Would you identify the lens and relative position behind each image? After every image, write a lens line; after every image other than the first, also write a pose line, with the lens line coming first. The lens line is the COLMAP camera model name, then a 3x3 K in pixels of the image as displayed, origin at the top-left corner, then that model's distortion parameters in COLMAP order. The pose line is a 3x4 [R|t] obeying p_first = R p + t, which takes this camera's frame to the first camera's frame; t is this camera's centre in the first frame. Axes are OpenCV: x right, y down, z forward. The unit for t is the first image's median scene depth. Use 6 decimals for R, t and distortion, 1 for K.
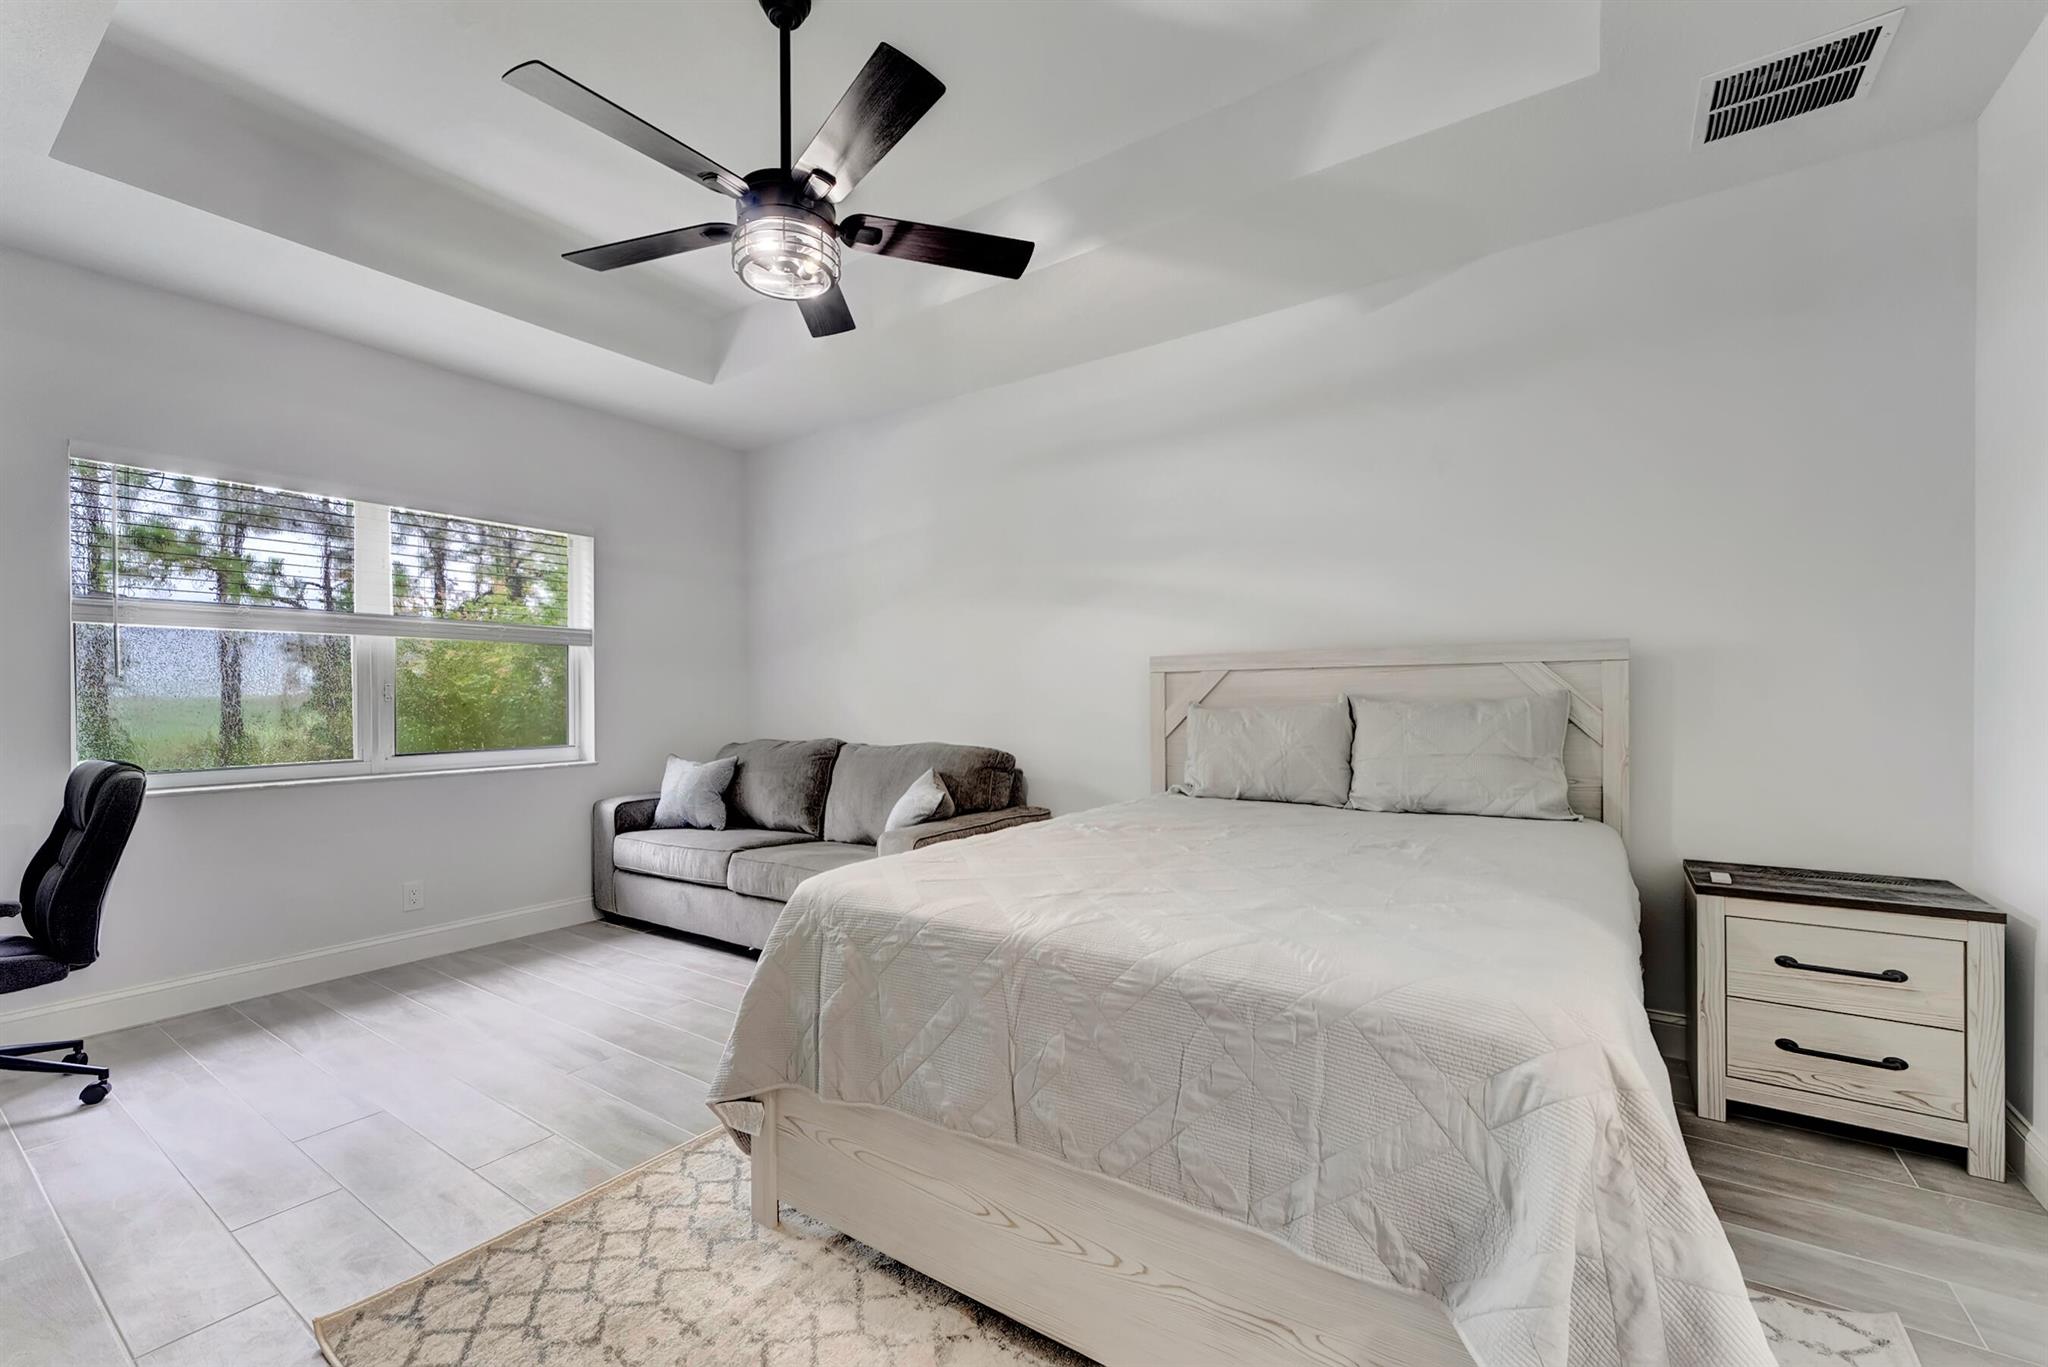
lens RADIAL K [[838.5, 0, 1028.2], [0, 838.5, 693.8], [0, 0, 1]] dist [0.000528, 0.000278]
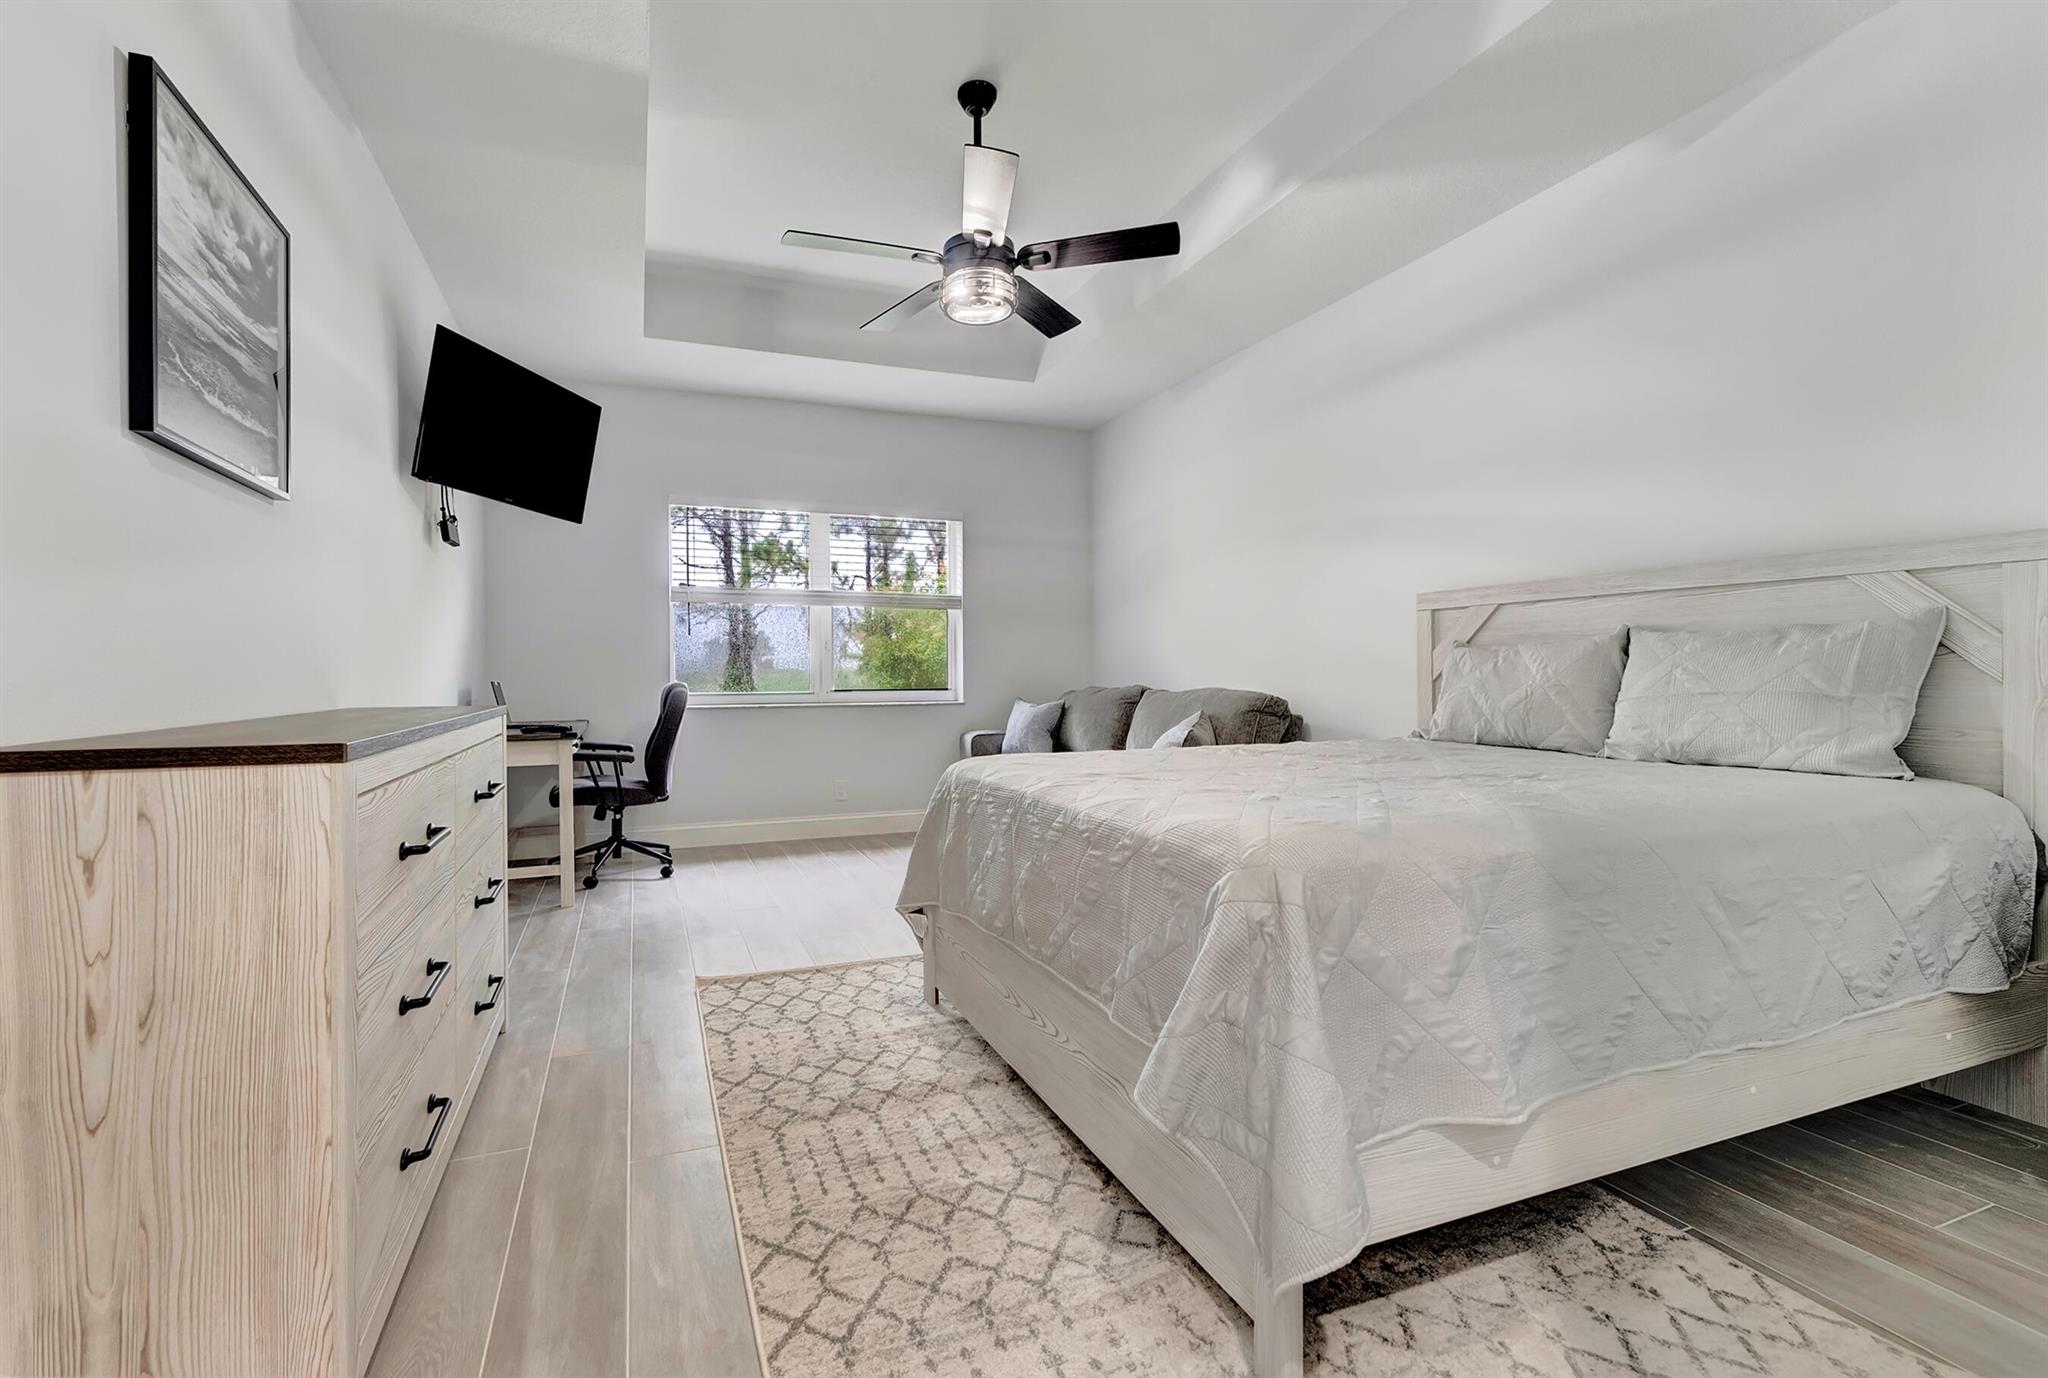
lens RADIAL K [[845.1, 0, 930.2], [0, 845.1, 670.9], [0, 0, 1]] dist [-0.001294, -0.000190]
pose [[0.813022, 0.006475, -0.582197, 0.429114], [0.000259, 0.999934, 0.011482, 0.051448], [0.582233, -0.009486, 0.812966, -0.121553]]
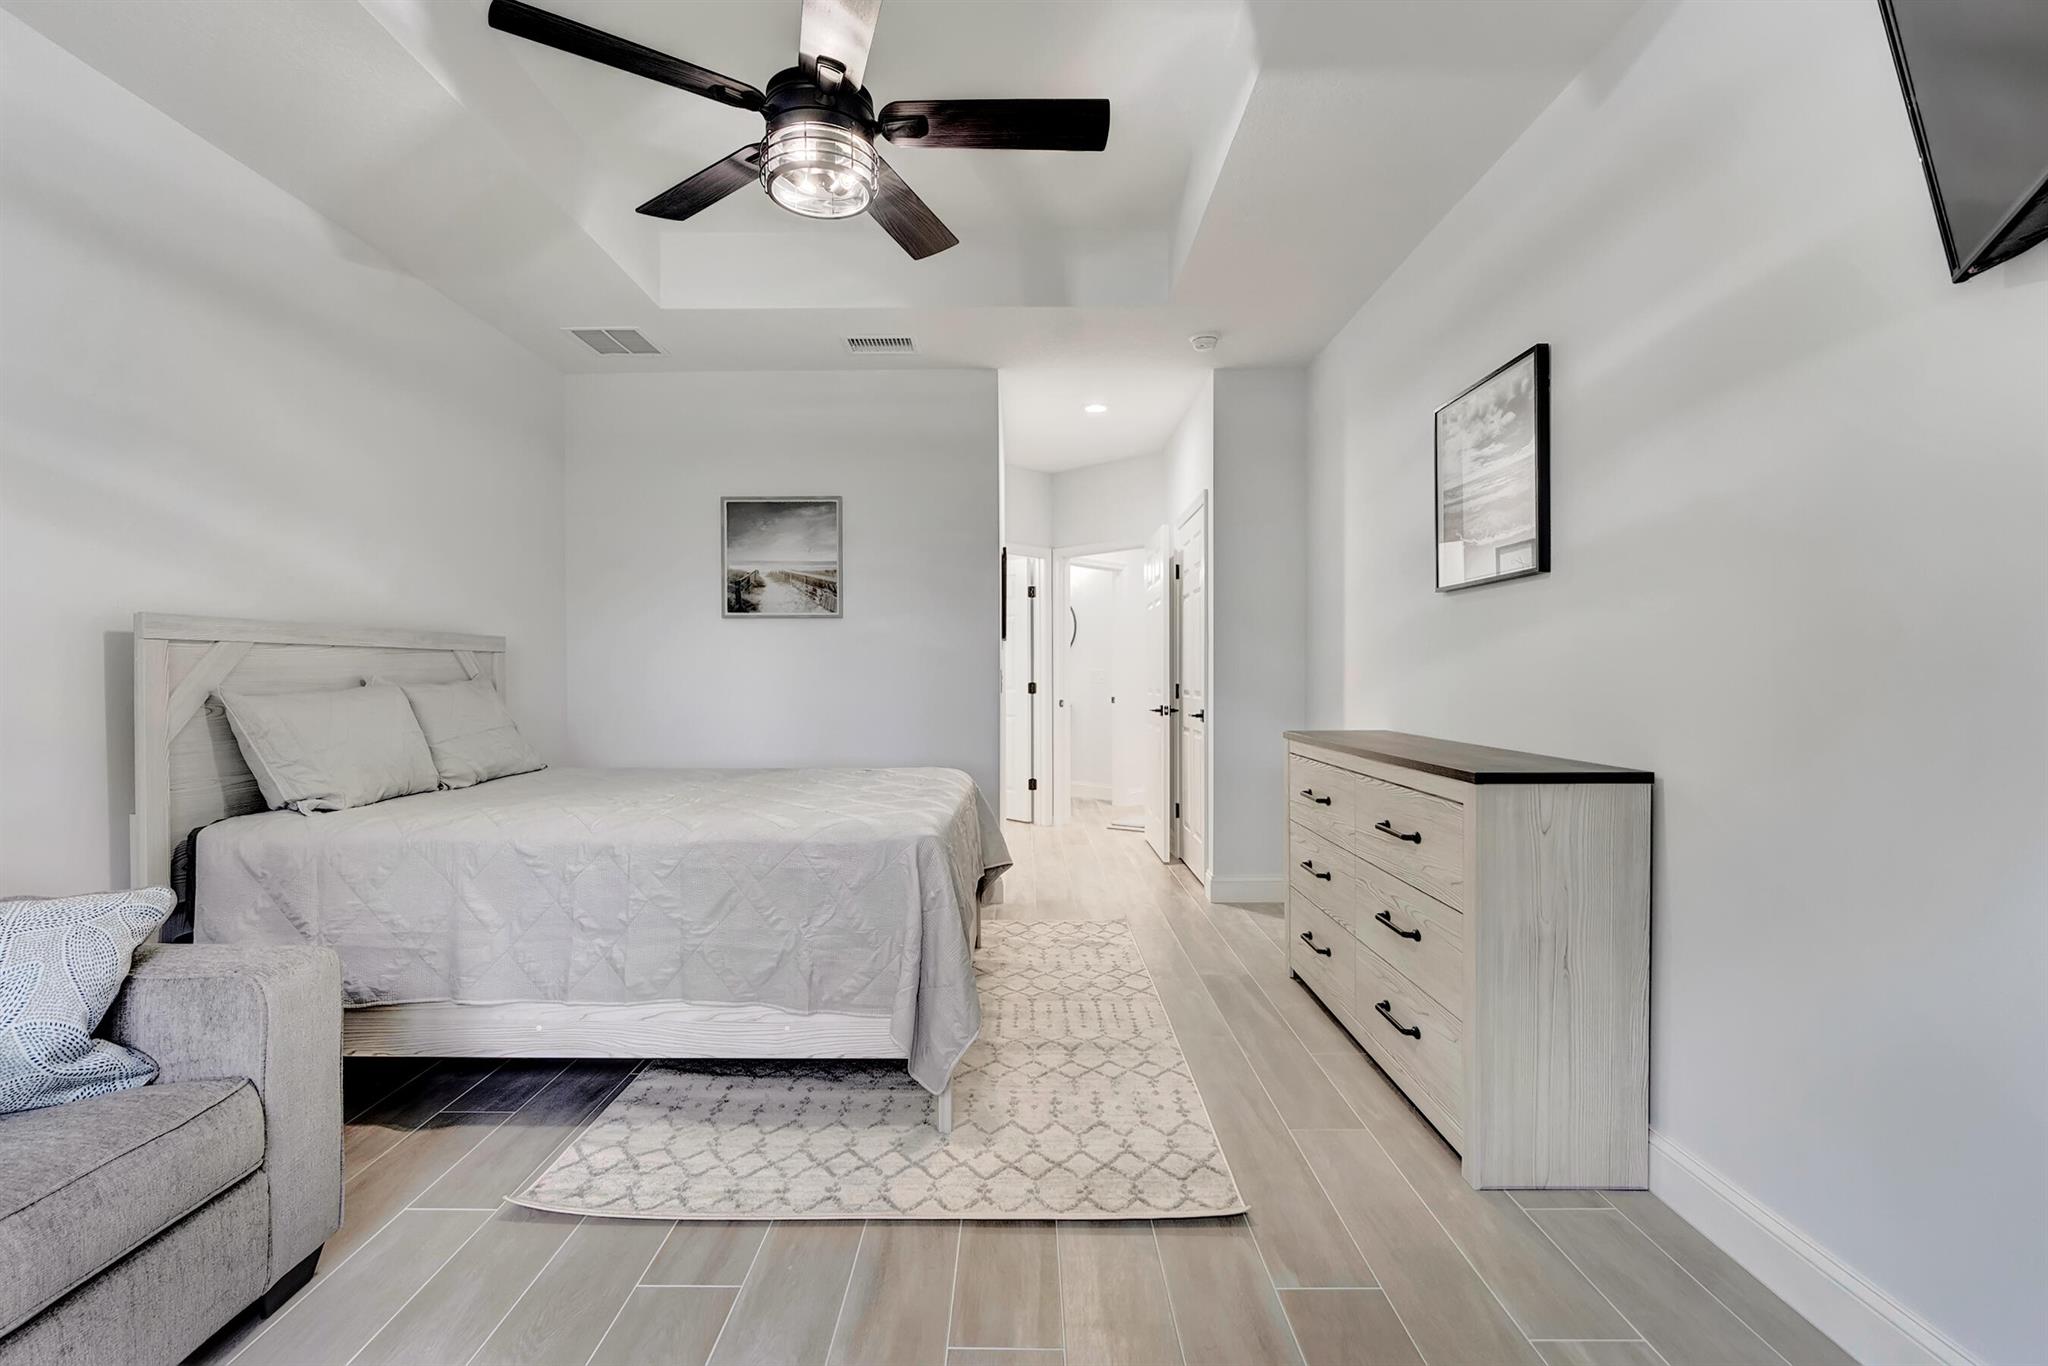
lens RADIAL K [[936.7, 0, 1035.5], [0, 936.7, 659.8], [0, 0, 1]] dist [0.000345, -0.000250]
pose [[-0.587984, 0.021661, 0.808583, -1.215061], [0.005869, 0.999729, -0.022514, 0.014473], [-0.808851, -0.008493, -0.587952, 1.405207]]
